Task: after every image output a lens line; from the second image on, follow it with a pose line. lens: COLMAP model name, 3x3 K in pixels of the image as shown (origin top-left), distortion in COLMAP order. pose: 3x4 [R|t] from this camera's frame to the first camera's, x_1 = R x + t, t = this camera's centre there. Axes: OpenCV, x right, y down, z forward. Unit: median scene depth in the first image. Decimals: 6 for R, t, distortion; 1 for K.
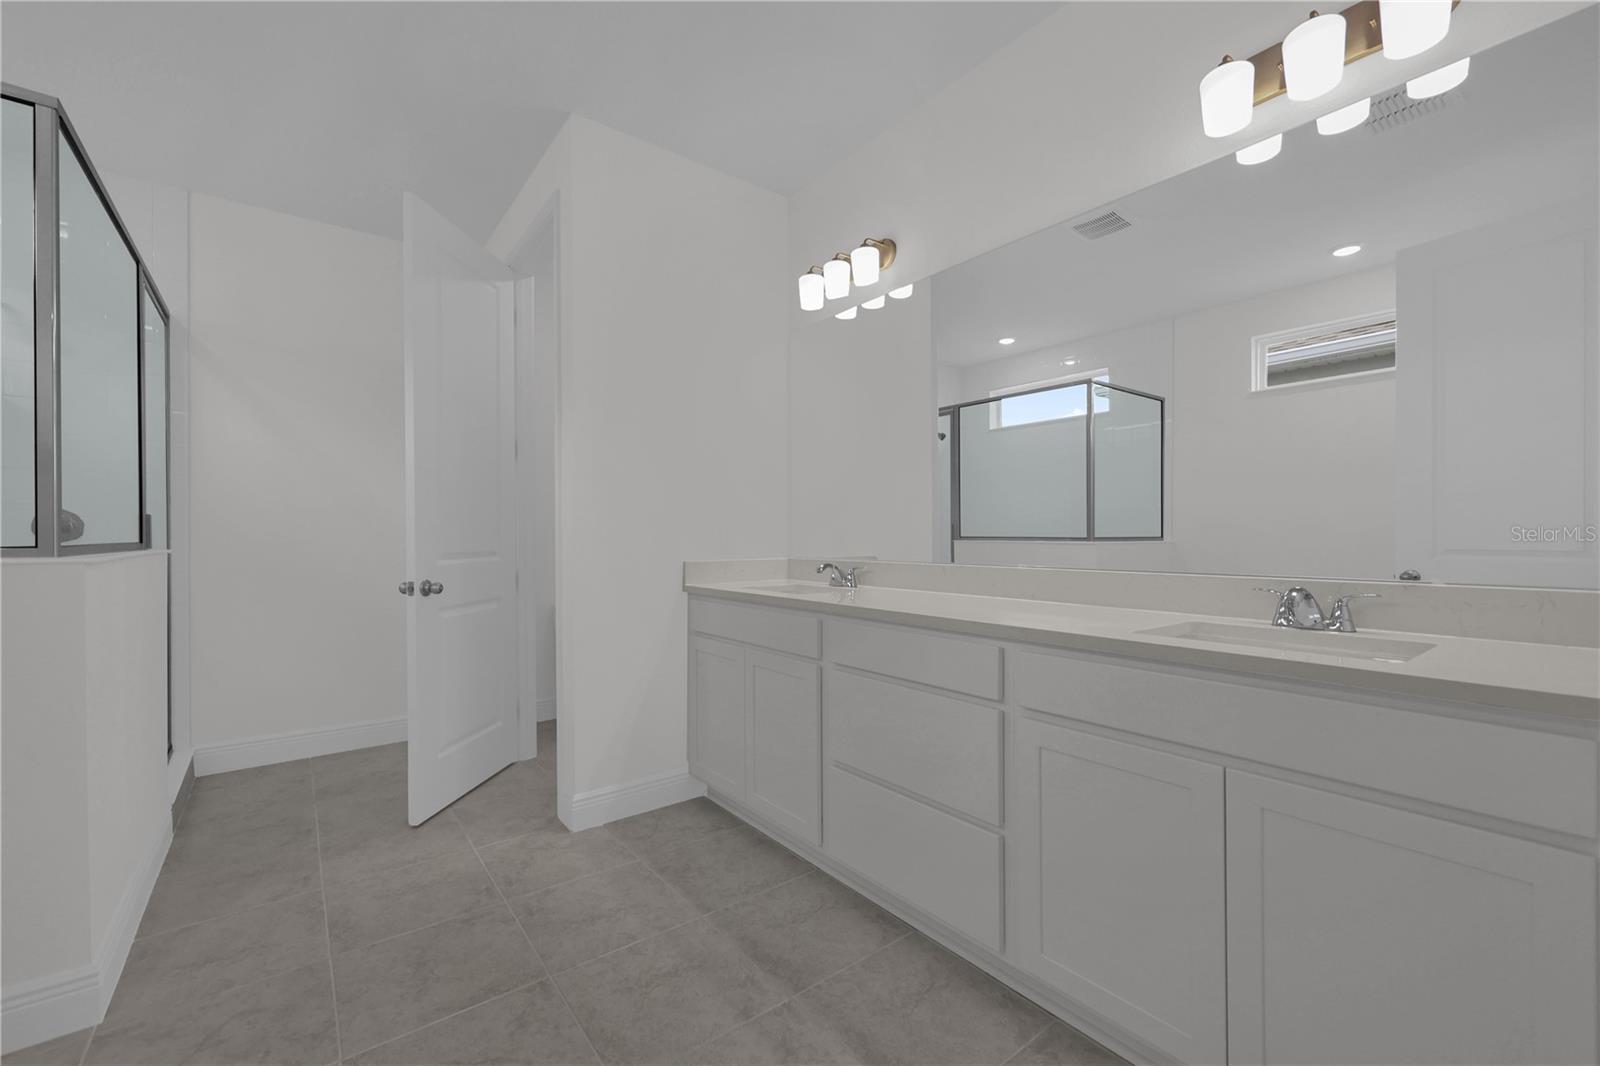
lens RADIAL K [[666.7, 0, 802.0], [0, 666.7, 534.8], [0, 0, 1]] dist [-0.000651, 0.000260]
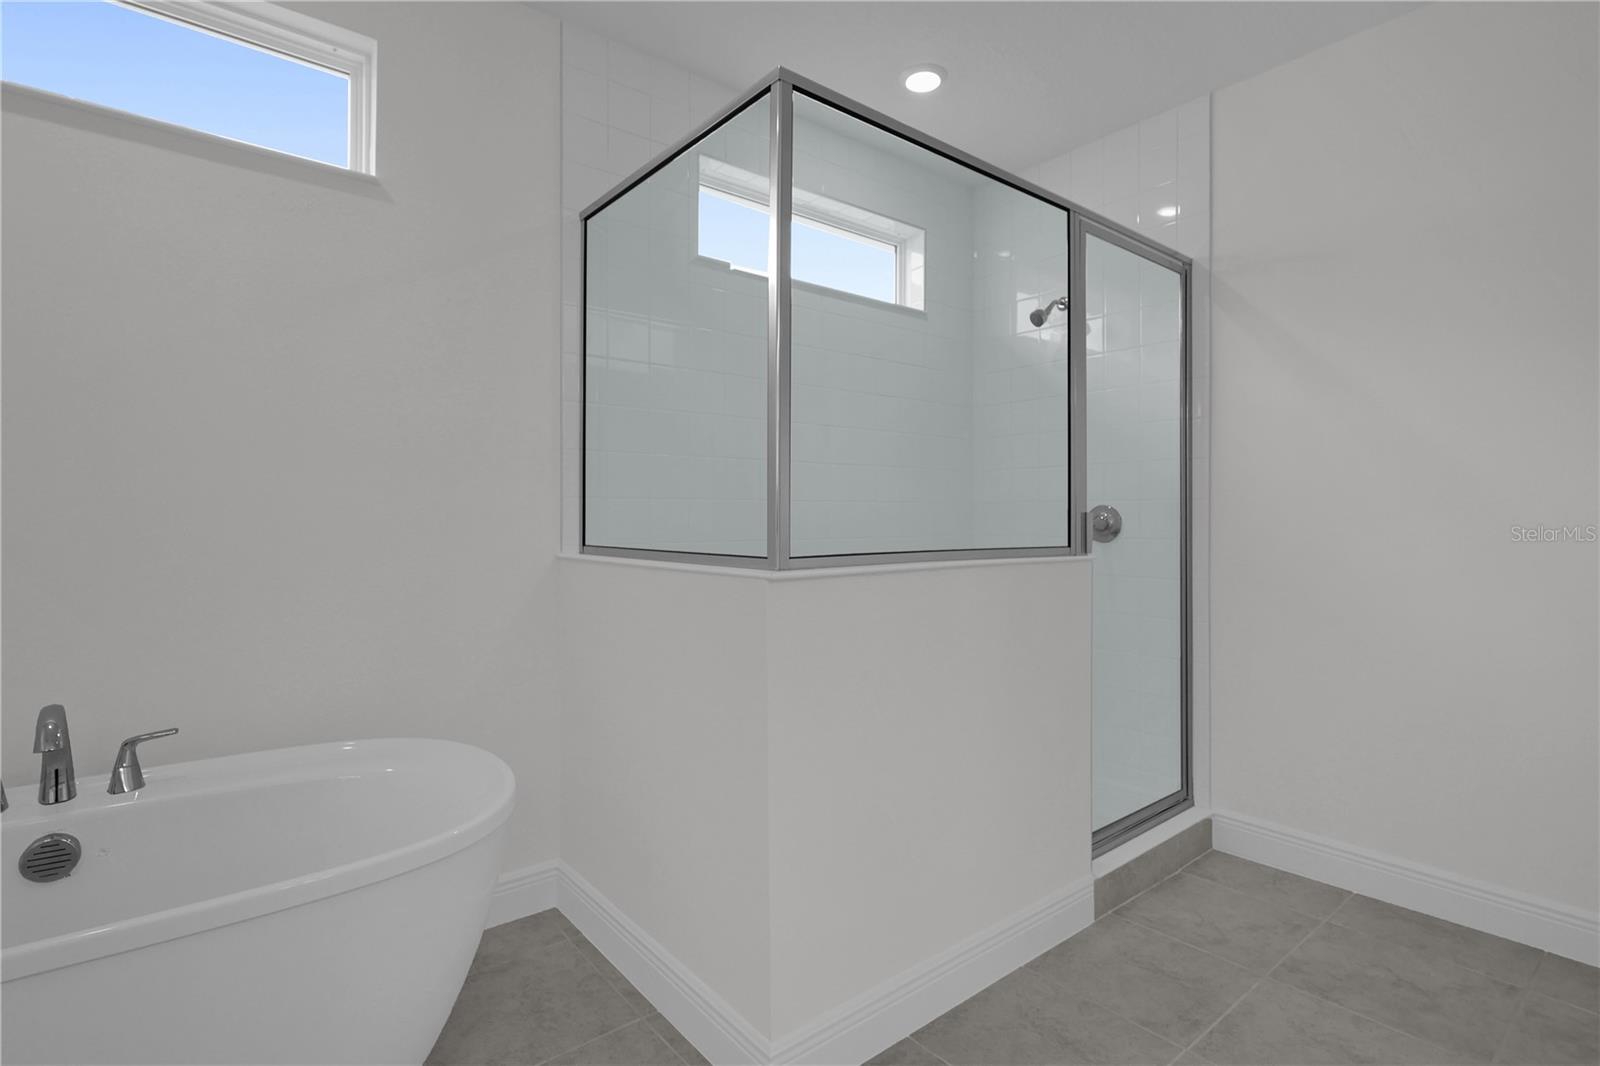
lens RADIAL K [[768.3, 0, 801.8], [0, 768.3, 528.5], [0, 0, 1]] dist [-0.001340, -0.000078]
pose [[0.039774, 0.005474, -0.999194, -0.049834], [-0.000590, 0.999985, 0.005455, -0.013760], [0.999209, 0.000373, 0.039777, 0.559853]]
